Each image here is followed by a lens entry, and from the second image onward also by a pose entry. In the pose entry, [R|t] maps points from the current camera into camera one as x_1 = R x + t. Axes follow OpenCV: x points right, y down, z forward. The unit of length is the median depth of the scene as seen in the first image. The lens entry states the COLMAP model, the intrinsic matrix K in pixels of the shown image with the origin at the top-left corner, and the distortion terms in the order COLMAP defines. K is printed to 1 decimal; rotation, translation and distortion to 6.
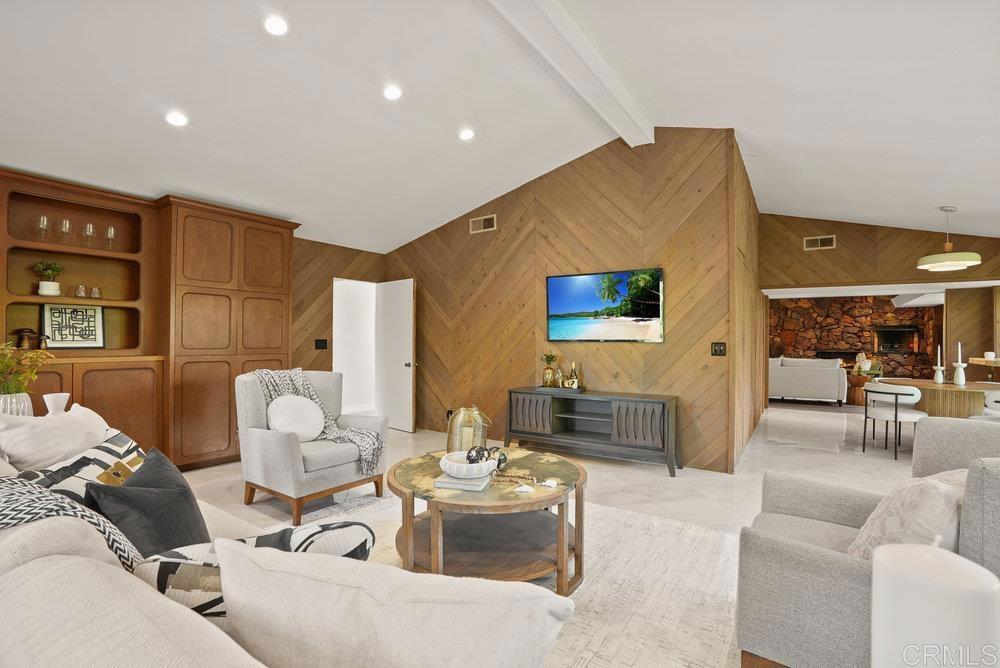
lens RADIAL K [[468.6, 0, 499.2], [0, 468.6, 336.7], [0, 0, 1]] dist [-0.040531, 0.001342]
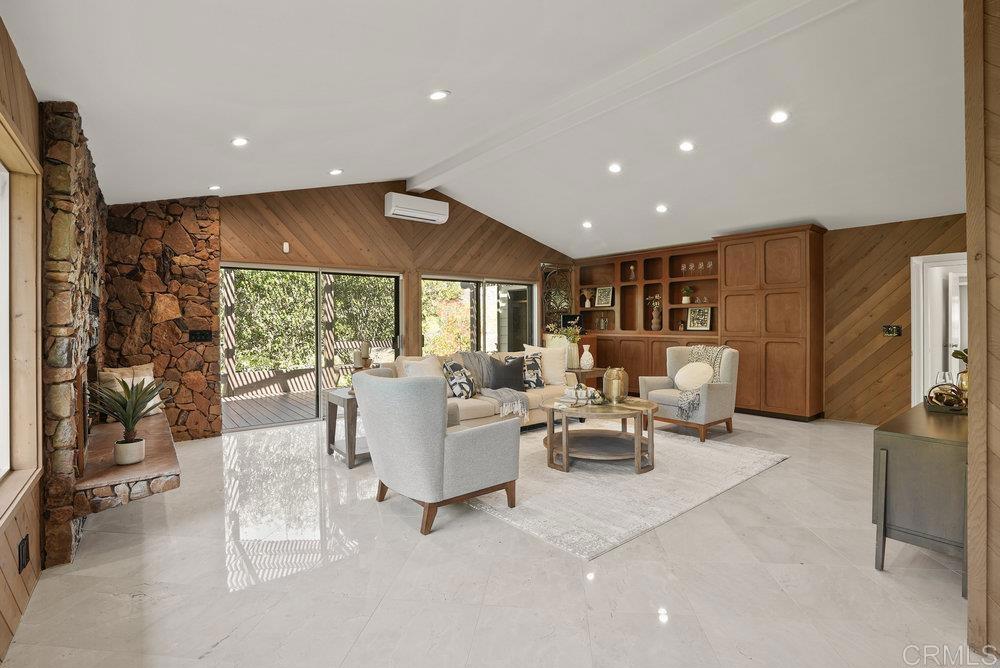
lens RADIAL K [[468.6, 0, 499.3], [0, 468.6, 325.3], [0, 0, 1]] dist [-0.040531, 0.001342]
pose [[-0.302222, -0.002609, -0.953234, 1.138233], [0.007366, 0.999960, -0.005073, 0.007533], [0.953209, -0.008555, -0.302190, 0.801654]]
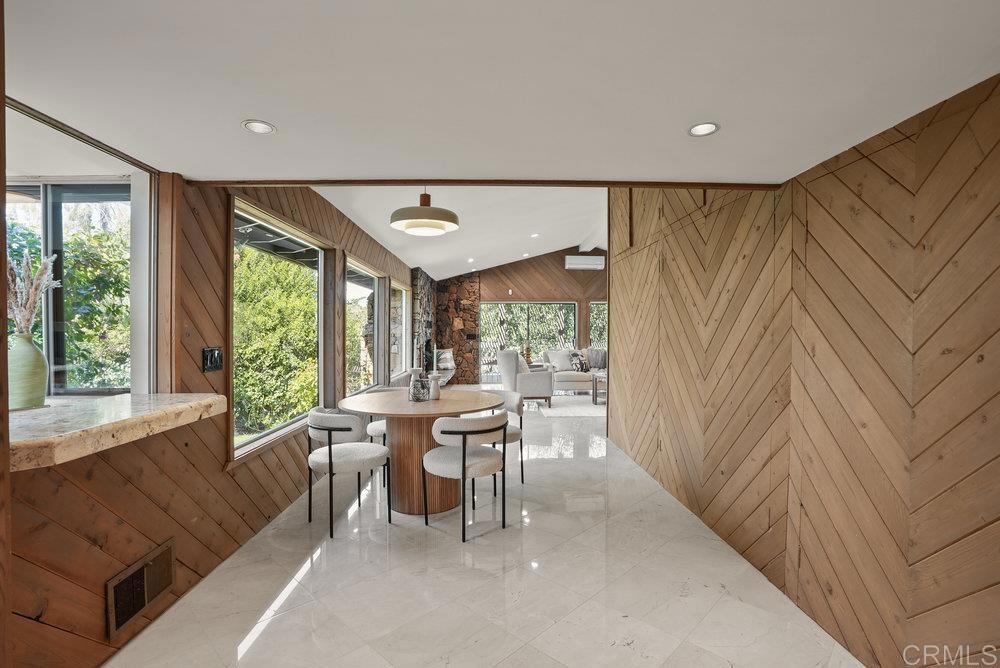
lens RADIAL K [[468.6, 0, 500.6], [0, 468.6, 333.7], [0, 0, 1]] dist [-0.040531, 0.001342]
pose [[-0.809046, -0.005218, -0.587722, 1.677338], [-0.006166, 0.999981, -0.000389, 0.006289], [0.587712, 0.003309, -0.809063, 1.999043]]
